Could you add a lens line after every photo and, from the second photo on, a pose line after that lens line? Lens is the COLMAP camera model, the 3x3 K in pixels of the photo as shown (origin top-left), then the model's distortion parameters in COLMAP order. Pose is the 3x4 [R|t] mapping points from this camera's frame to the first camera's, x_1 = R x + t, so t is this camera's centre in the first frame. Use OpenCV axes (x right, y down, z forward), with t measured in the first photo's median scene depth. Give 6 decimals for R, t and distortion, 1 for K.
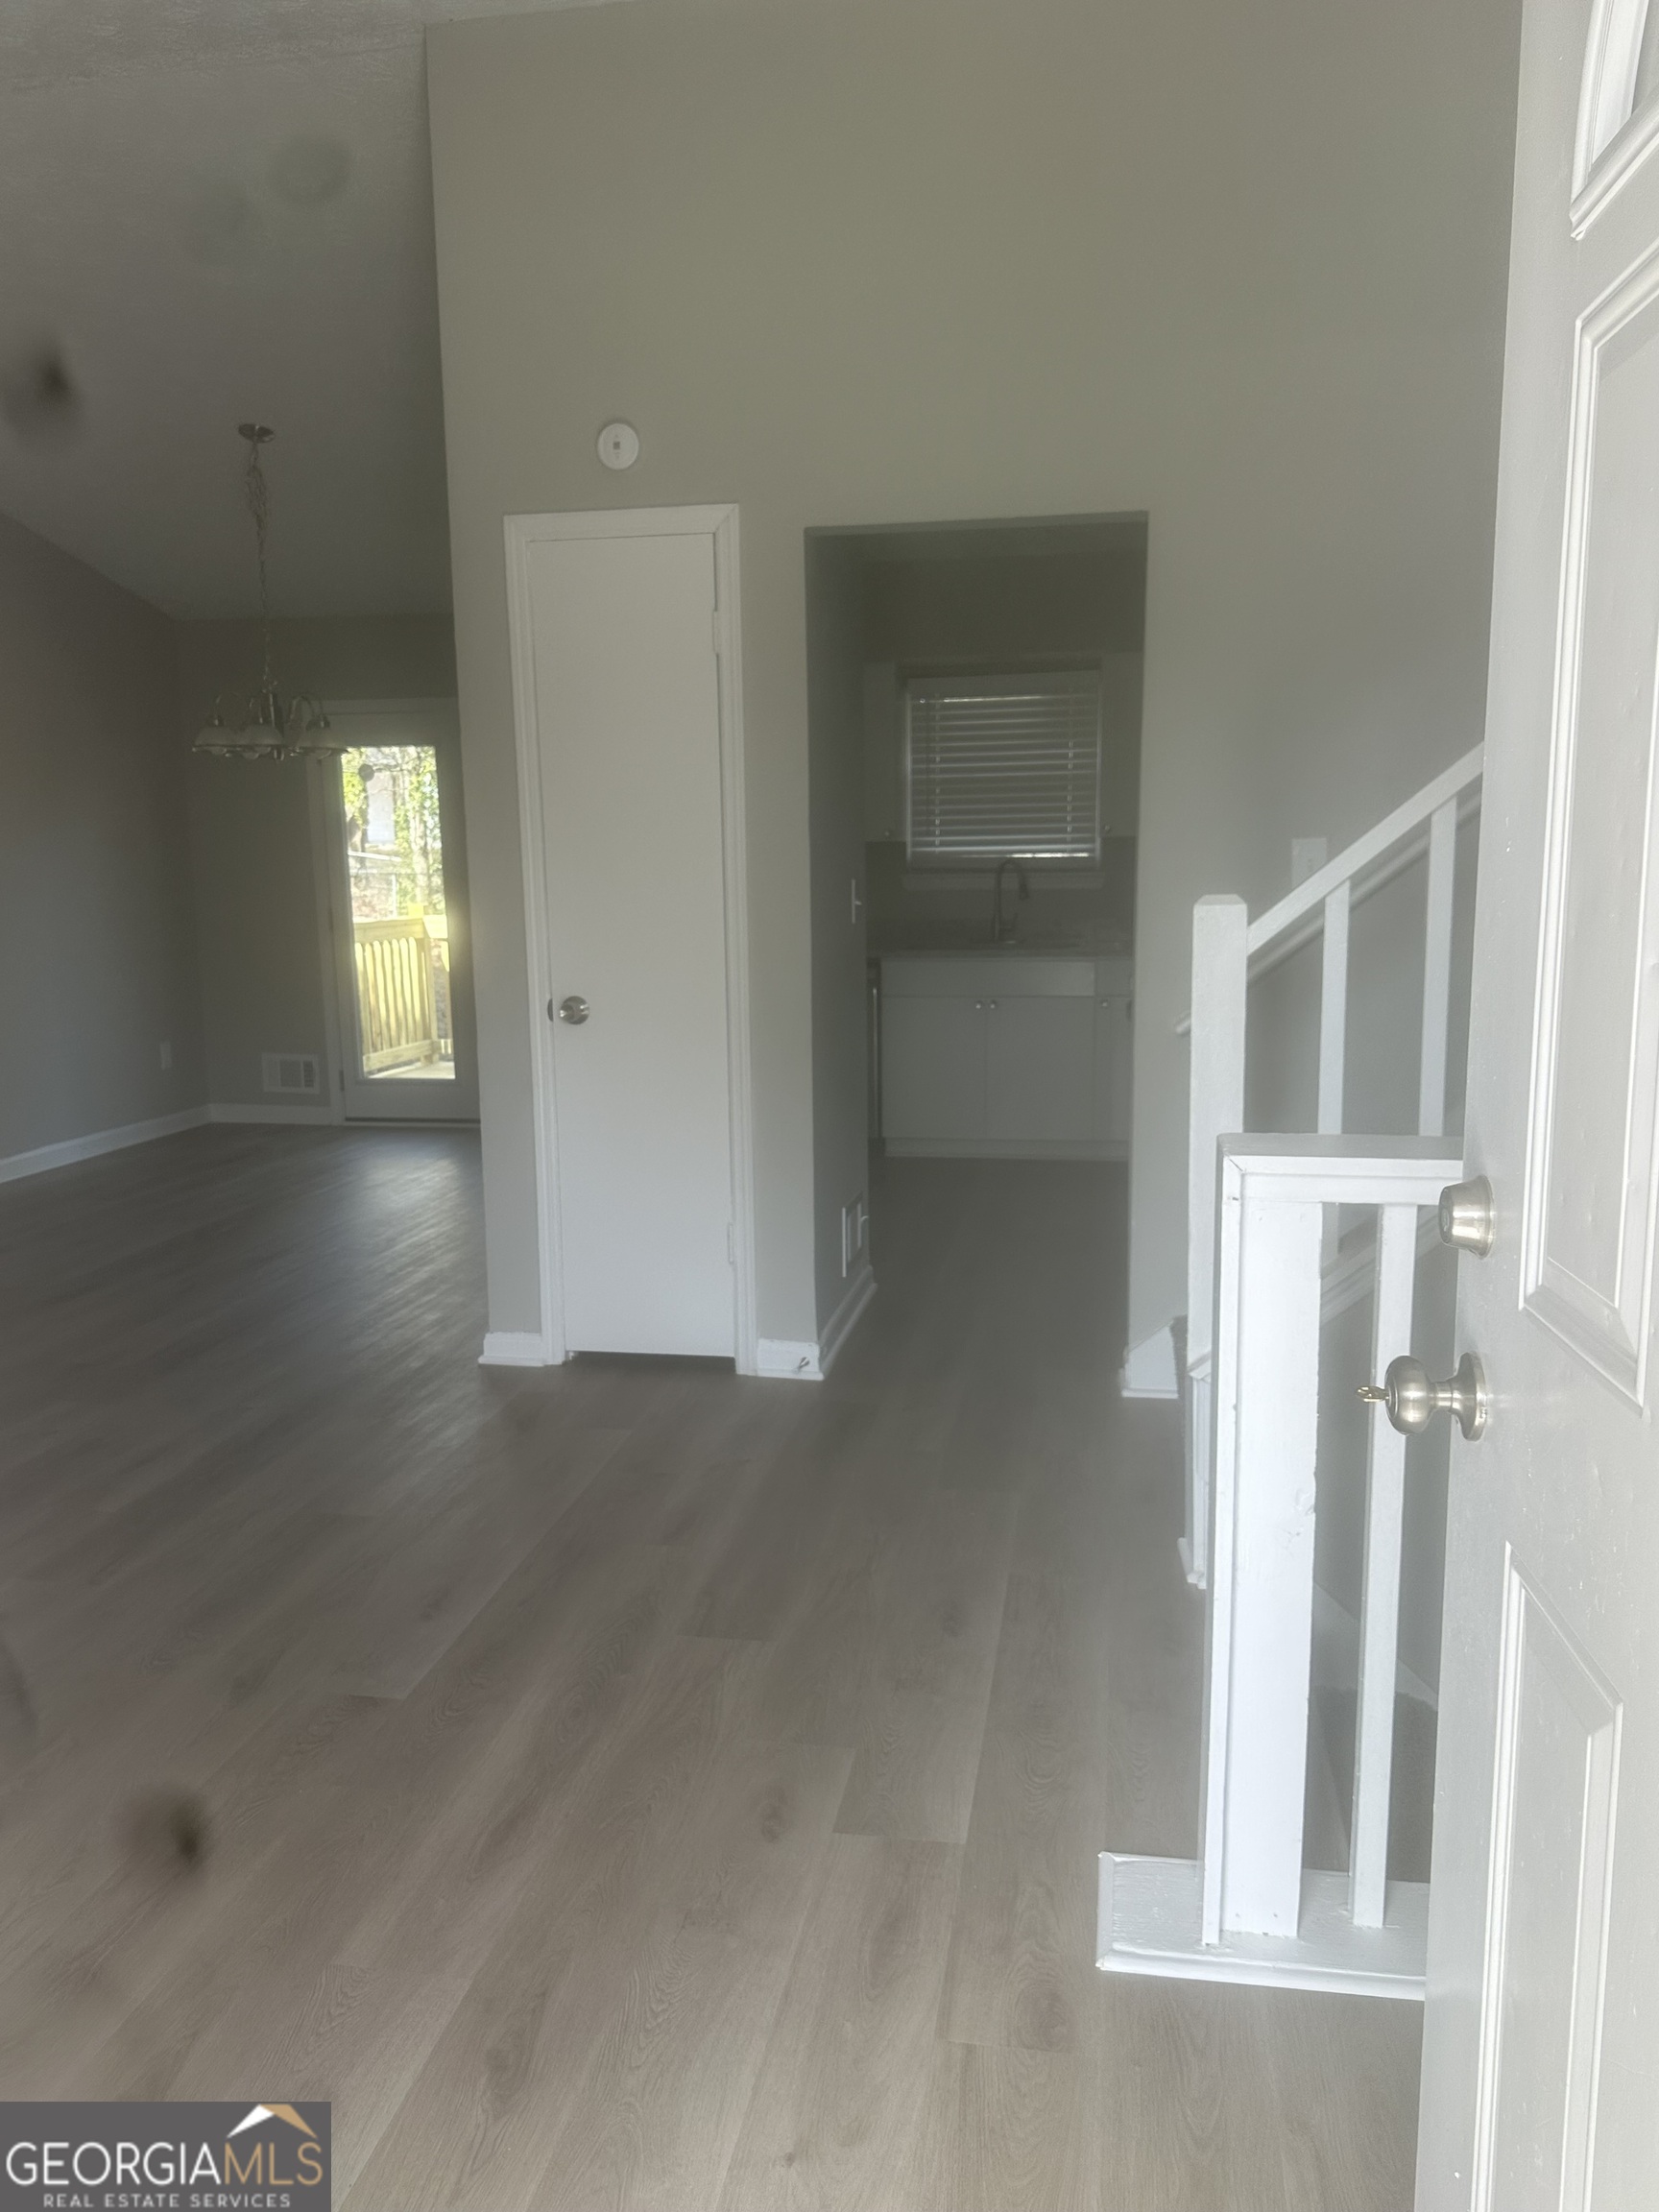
lens RADIAL K [[1663.2, 0, 829.5], [0, 1663.2, 1106.0], [0, 0, 1]] dist [0.230059, -0.504149]
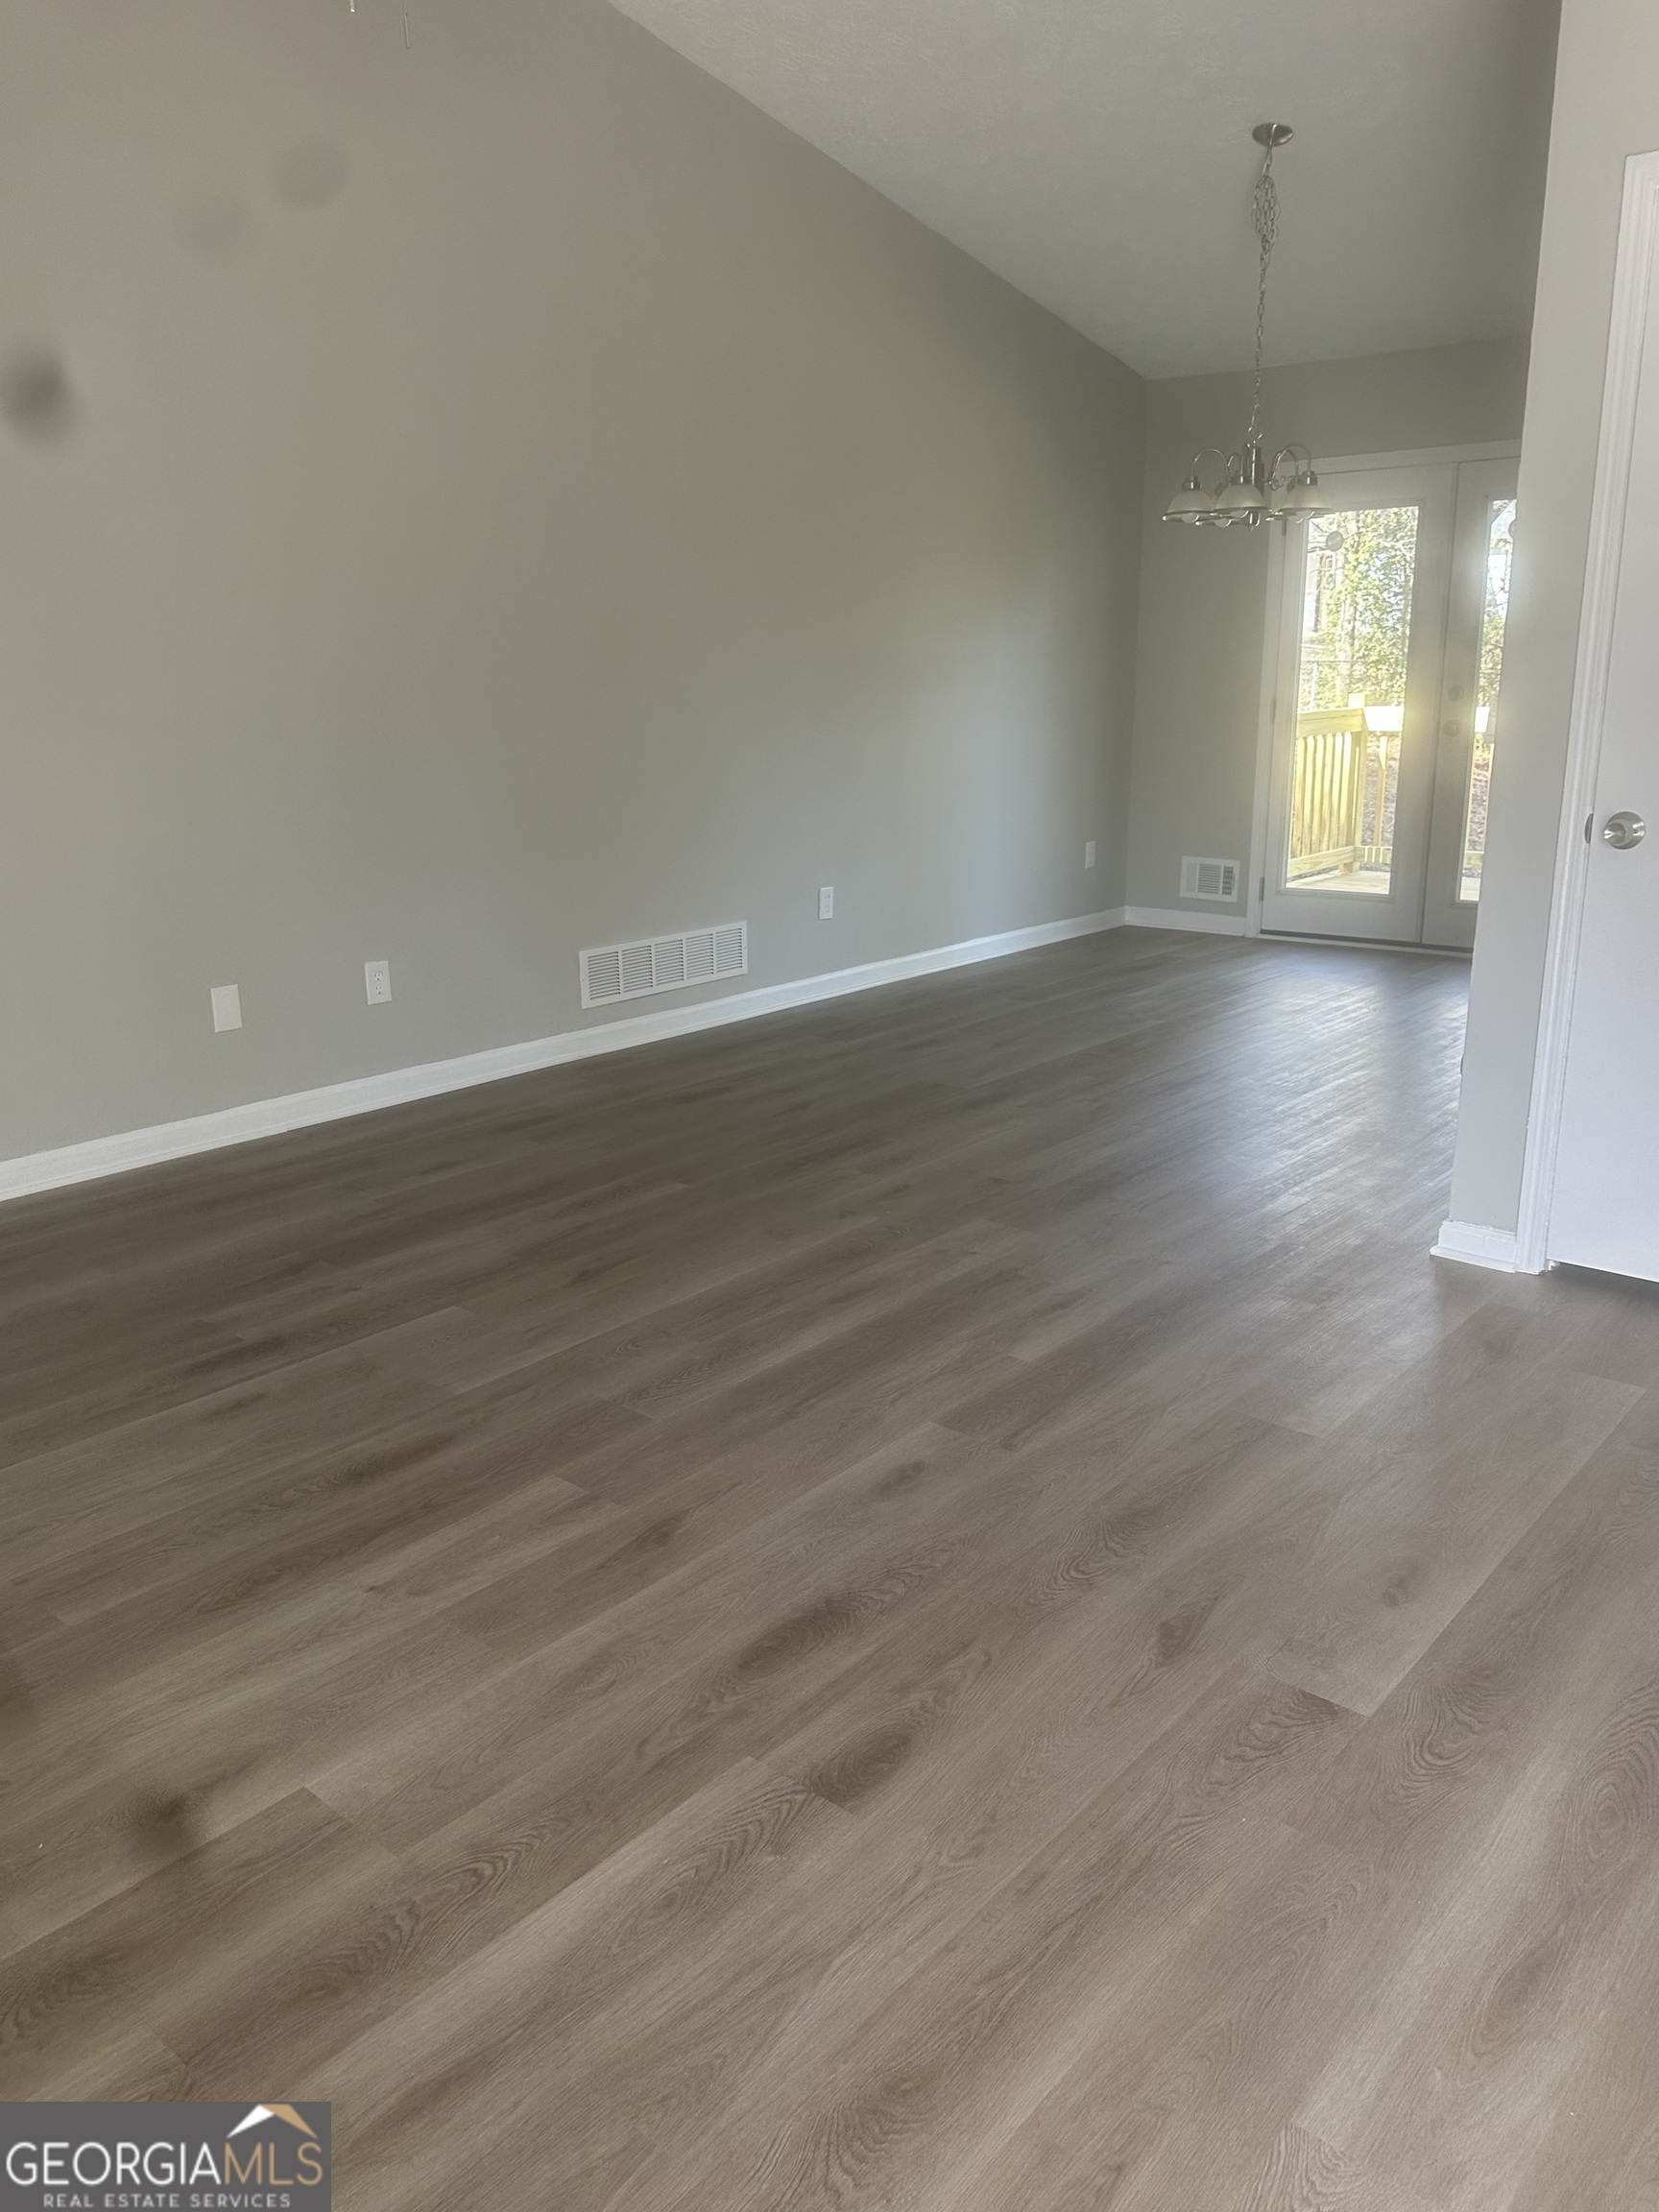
lens RADIAL K [[1641.0, 0, 810.1], [0, 1641.0, 1131.8], [0, 0, 1]] dist [0.134433, -0.217193]
pose [[0.864811, 0.135858, -0.483367, -0.066904], [-0.068641, 0.985649, 0.154223, -0.011023], [0.497383, -0.100195, 0.861726, 0.112667]]
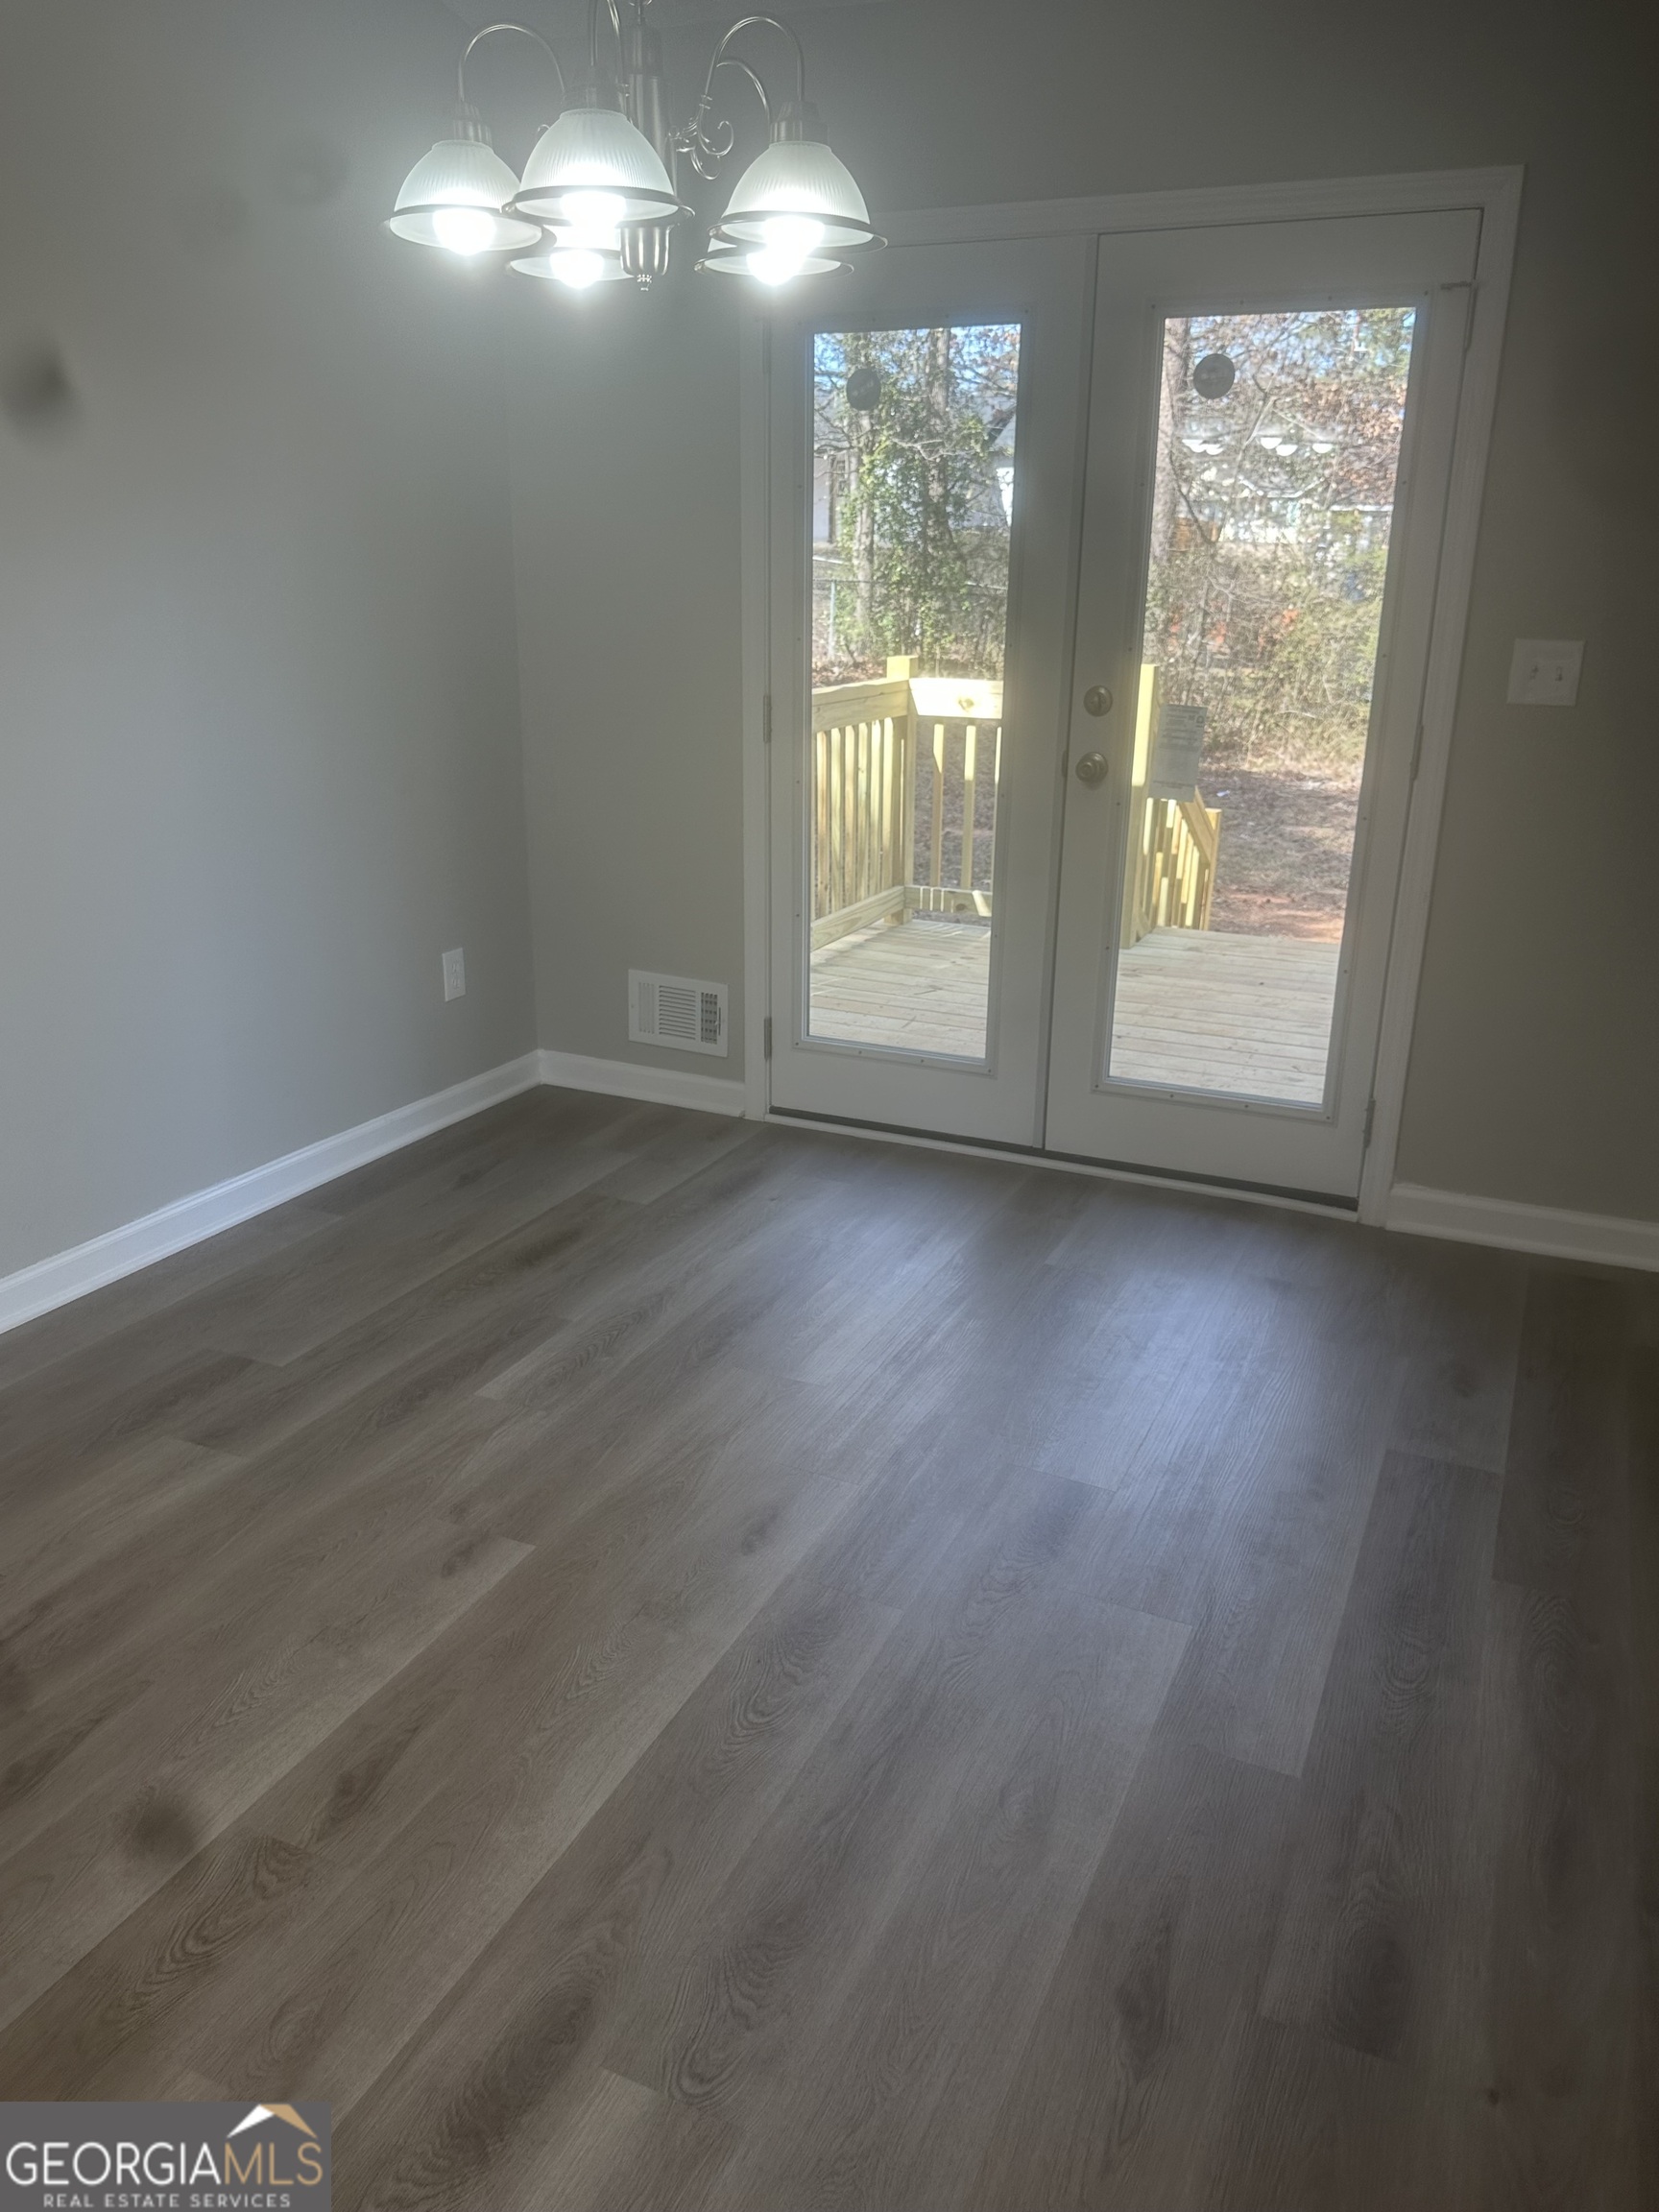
lens RADIAL K [[1641.0, 0, 810.1], [0, 1641.0, 1131.8], [0, 0, 1]] dist [0.134433, -0.217193]
pose [[0.967443, 0.106061, -0.229793, -0.241714], [-0.061943, 0.979568, 0.191338, -0.128010], [0.245391, -0.170874, 0.954246, 0.794344]]
